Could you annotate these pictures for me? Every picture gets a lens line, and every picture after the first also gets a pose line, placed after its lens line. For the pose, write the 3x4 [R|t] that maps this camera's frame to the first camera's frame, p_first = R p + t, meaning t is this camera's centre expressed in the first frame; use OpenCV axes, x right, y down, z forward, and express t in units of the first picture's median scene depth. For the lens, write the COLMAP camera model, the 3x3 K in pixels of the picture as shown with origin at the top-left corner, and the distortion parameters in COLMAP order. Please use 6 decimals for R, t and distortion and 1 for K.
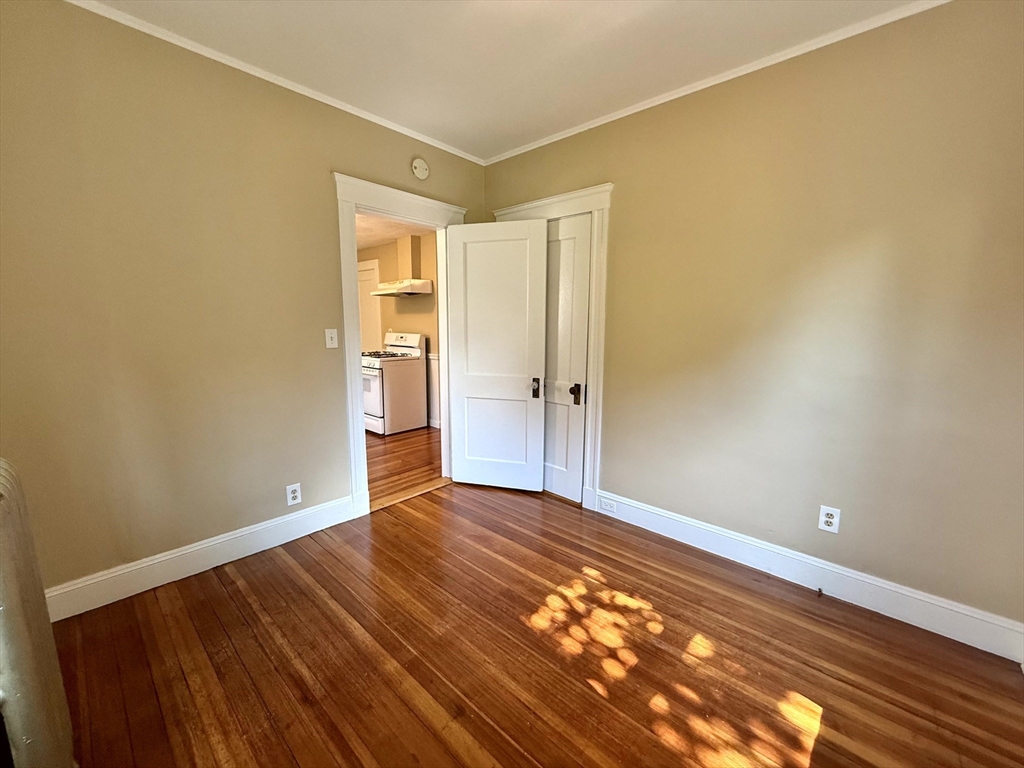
lens RADIAL K [[408.6, 0, 512.1], [0, 408.6, 385.5], [0, 0, 1]] dist [-0.000106, -0.000227]
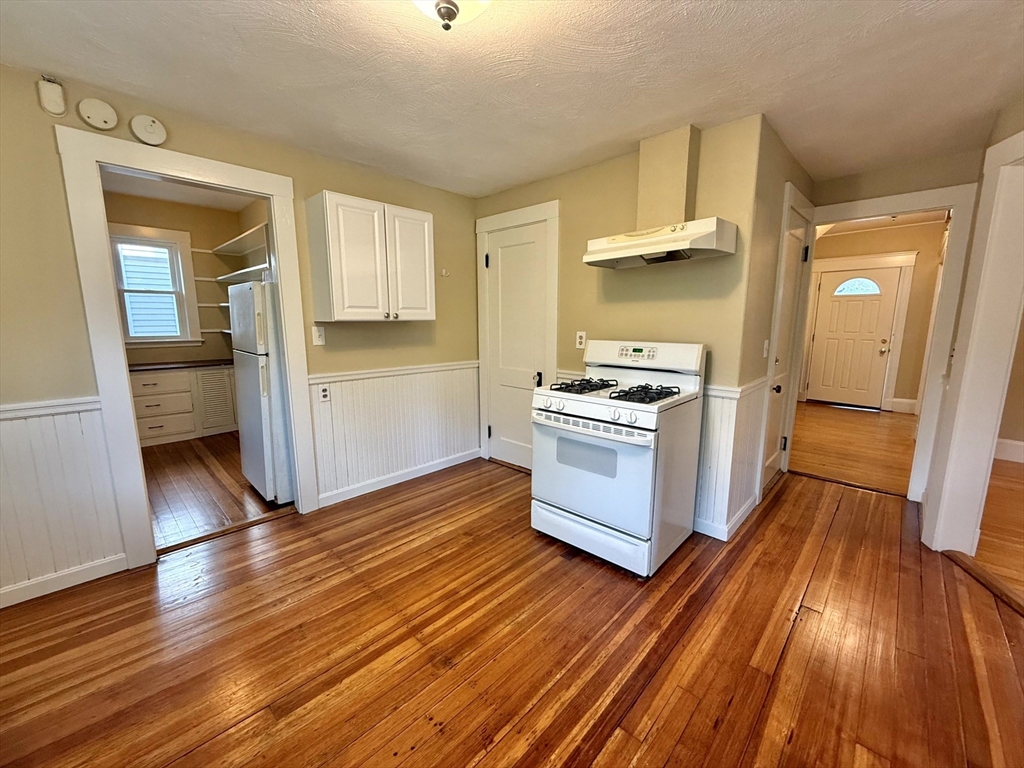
lens RADIAL K [[408.6, 0, 512.1], [0, 408.6, 385.5], [0, 0, 1]] dist [-0.000106, -0.000227]
pose [[0.999584, -0.007416, -0.027854, -0.457980], [0.007575, 0.999956, 0.005604, -0.089695], [0.027811, -0.005813, 0.999596, 0.576149]]
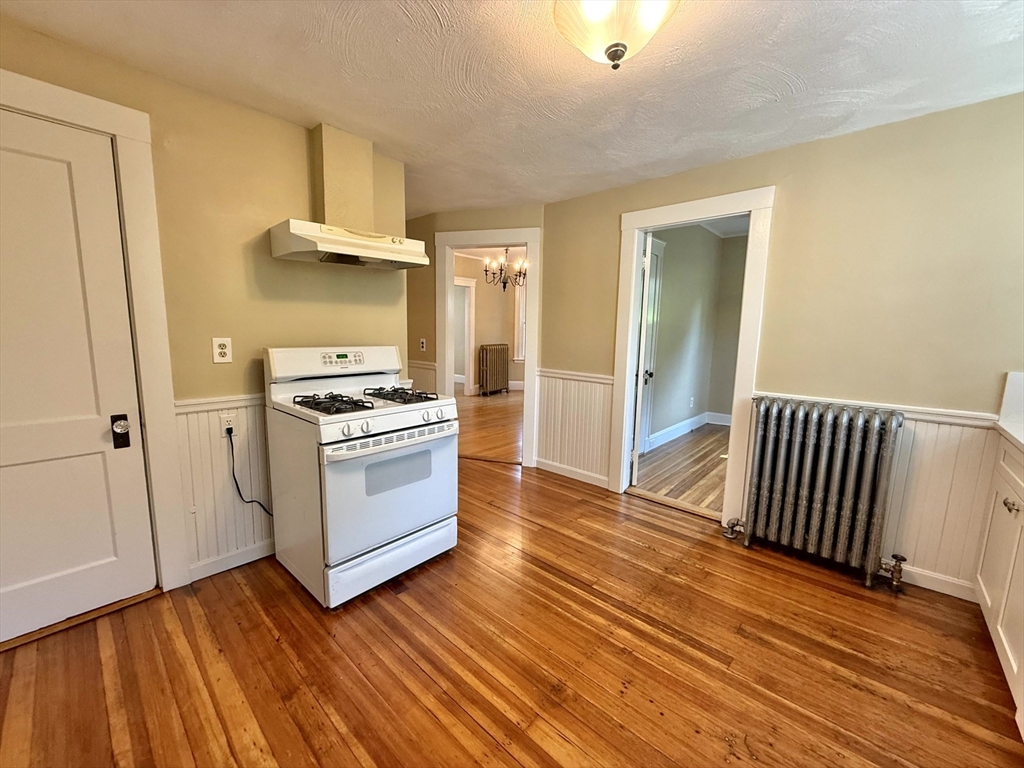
lens RADIAL K [[408.6, 0, 512.1], [0, 408.6, 385.5], [0, 0, 1]] dist [-0.000106, -0.000227]
pose [[0.002899, -0.148930, 0.988843, -0.807864], [0.133283, 0.980083, 0.147220, -0.143259], [-0.991074, 0.131369, 0.022691, 0.913463]]
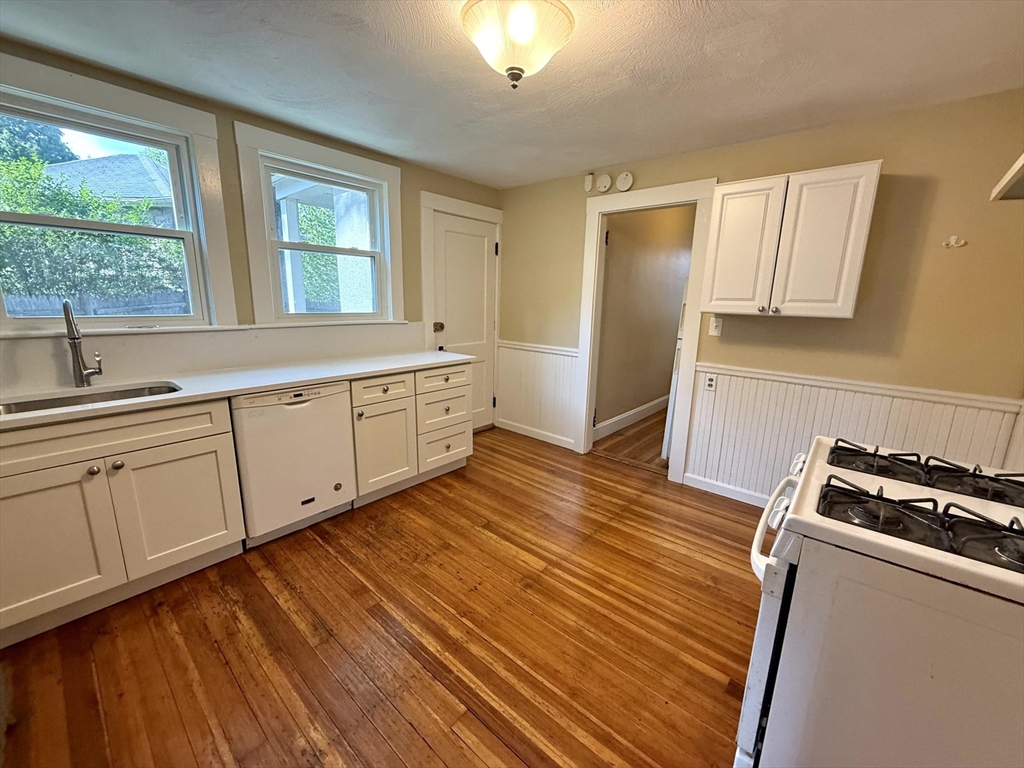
lens RADIAL K [[408.6, 0, 512.1], [0, 408.6, 385.5], [0, 0, 1]] dist [-0.000106, -0.000227]
pose [[0.022280, 0.200397, -0.979461, -0.144390], [-0.174677, 0.965415, 0.193550, -0.140963], [0.984374, 0.166777, 0.056515, 0.841166]]
